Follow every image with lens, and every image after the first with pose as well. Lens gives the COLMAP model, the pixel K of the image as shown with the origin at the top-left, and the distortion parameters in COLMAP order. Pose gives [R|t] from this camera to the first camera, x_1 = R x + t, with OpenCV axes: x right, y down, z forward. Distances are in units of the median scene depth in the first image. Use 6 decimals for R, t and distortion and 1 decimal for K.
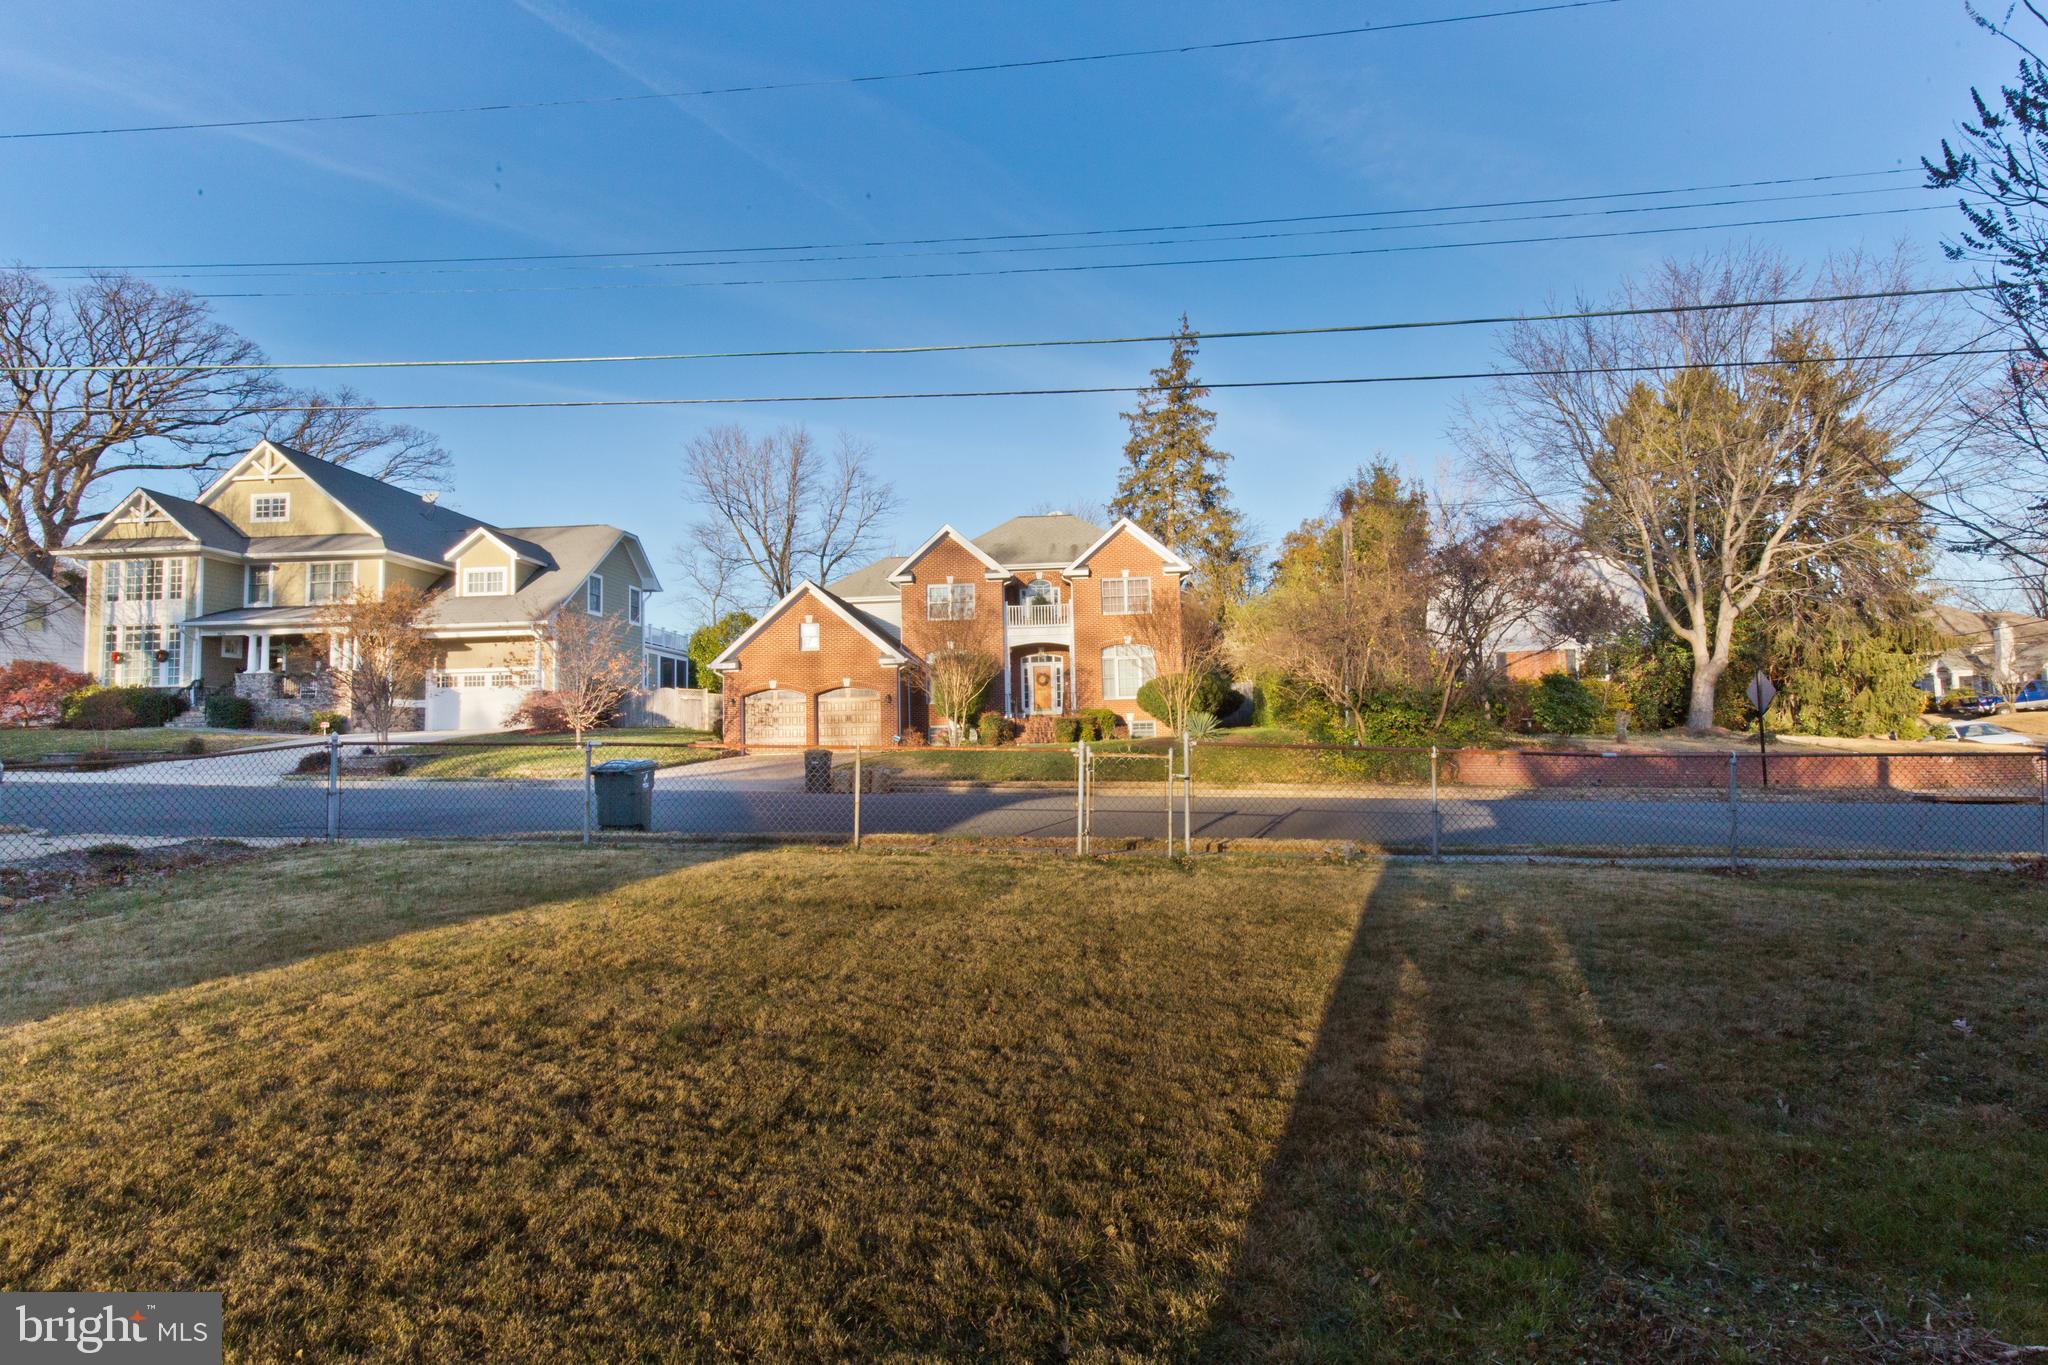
lens RADIAL K [[924.6, 0, 1004.8], [0, 924.6, 692.9], [0, 0, 1]] dist [0.001625, -0.000544]
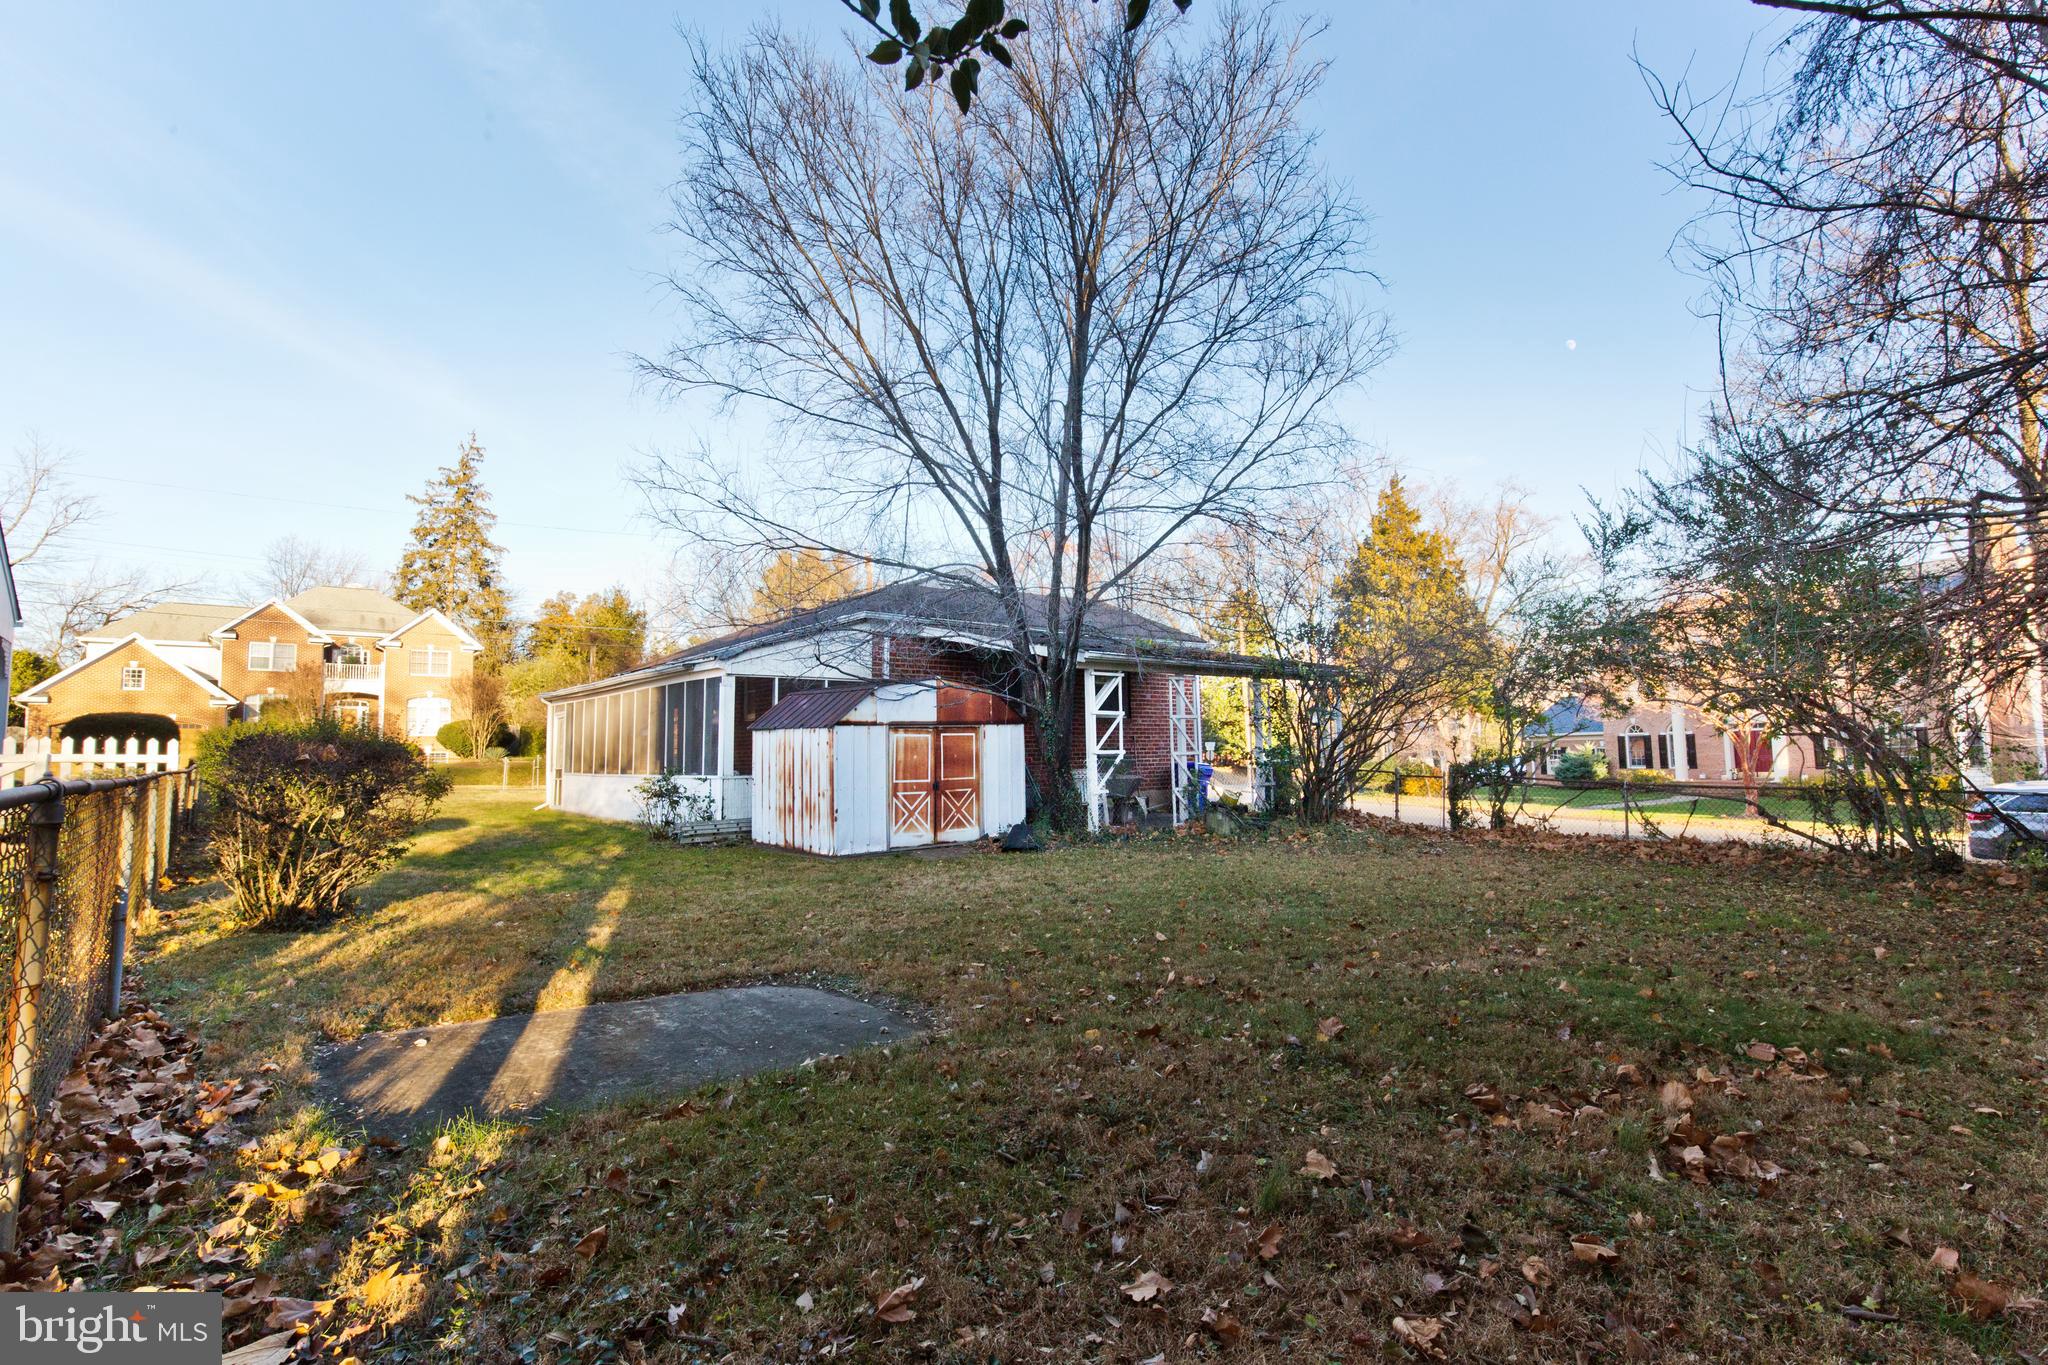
lens RADIAL K [[924.6, 0, 1004.8], [0, 924.6, 692.9], [0, 0, 1]] dist [0.001625, -0.000544]
pose [[0.712906, 0.056362, 0.698991, -0.207466], [-0.030271, 0.998309, -0.049624, -0.014804], [-0.700606, 0.014218, 0.713407, -0.560965]]
